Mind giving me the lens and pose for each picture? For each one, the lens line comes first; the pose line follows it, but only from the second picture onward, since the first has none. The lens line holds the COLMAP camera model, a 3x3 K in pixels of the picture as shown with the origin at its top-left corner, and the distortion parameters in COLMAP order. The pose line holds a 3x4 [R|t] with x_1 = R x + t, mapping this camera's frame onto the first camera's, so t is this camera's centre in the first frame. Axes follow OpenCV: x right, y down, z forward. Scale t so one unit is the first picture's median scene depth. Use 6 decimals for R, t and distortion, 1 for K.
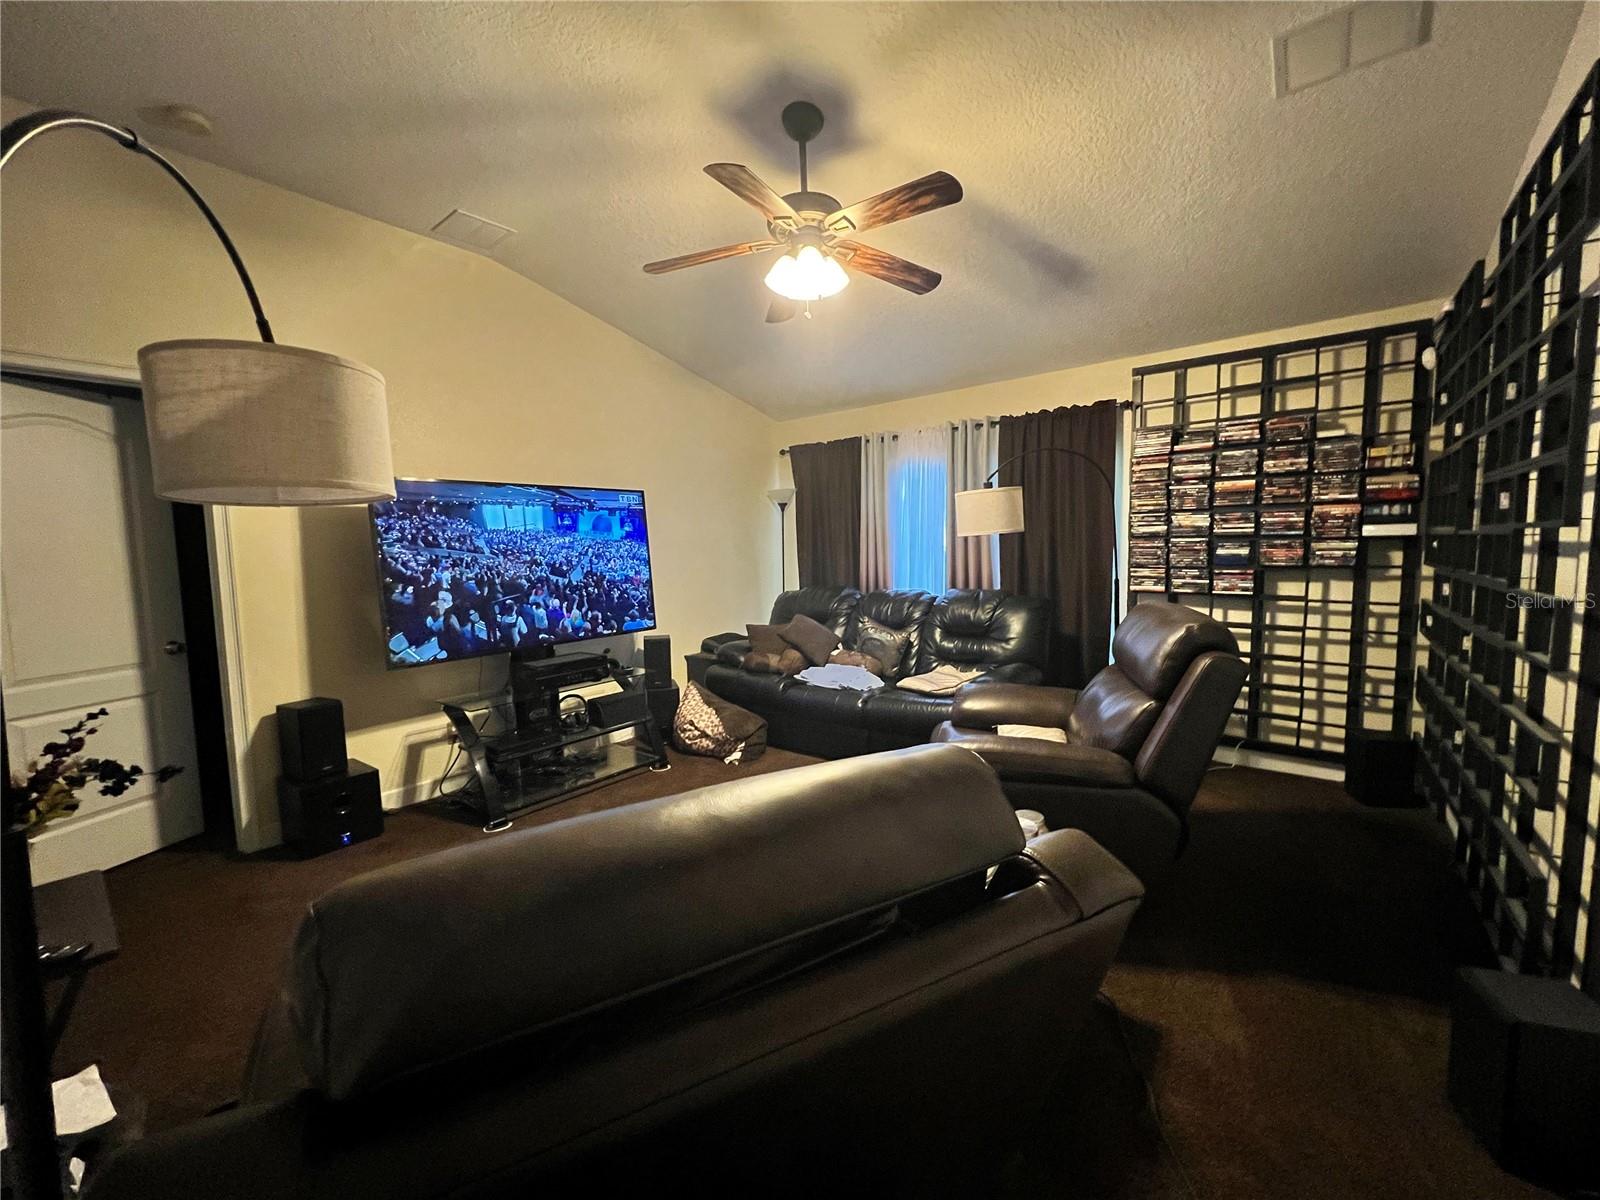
lens RADIAL K [[643.5, 0, 802.4], [0, 643.5, 601.8], [0, 0, 1]] dist [0.000461, -0.000008]
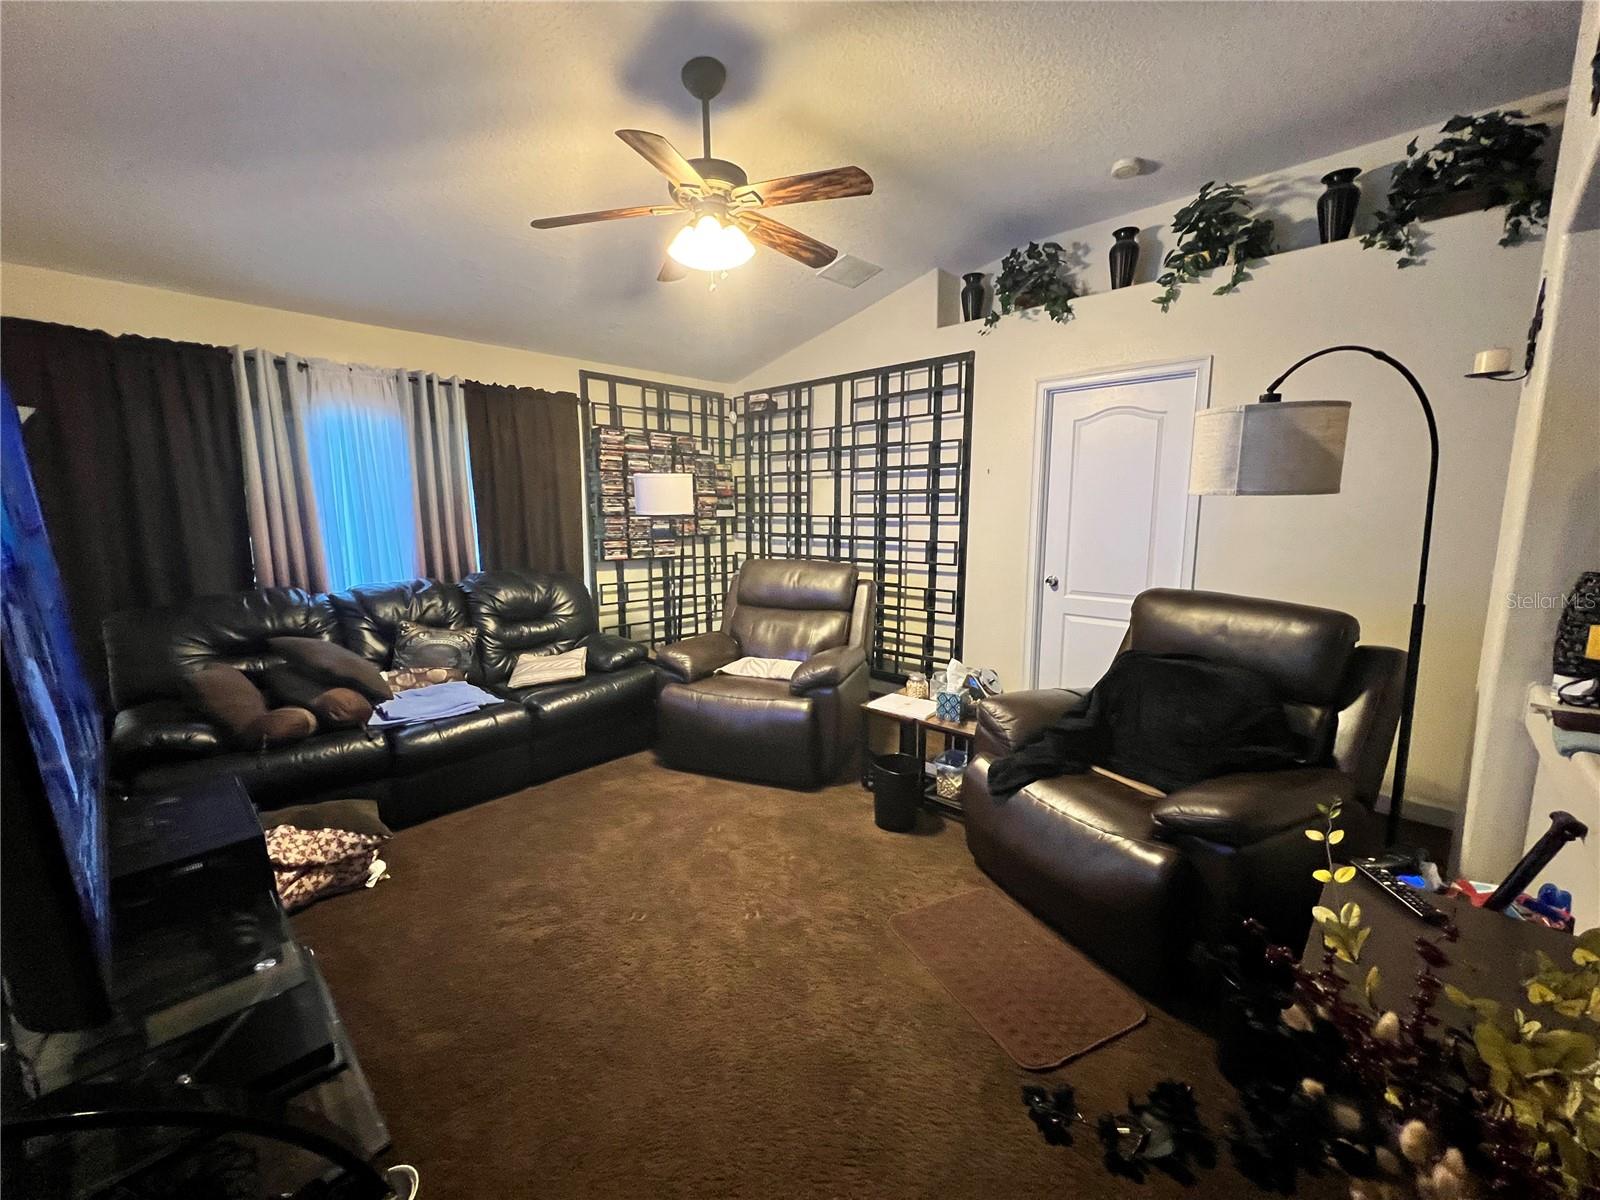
lens RADIAL K [[643.5, 0, 803.2], [0, 643.5, 604.1], [0, 0, 1]] dist [0.000461, -0.000008]
pose [[0.080466, -0.129025, 0.988371, -0.698067], [0.087973, 0.988636, 0.121898, -0.053369], [-0.992868, 0.077141, 0.090903, 0.561342]]
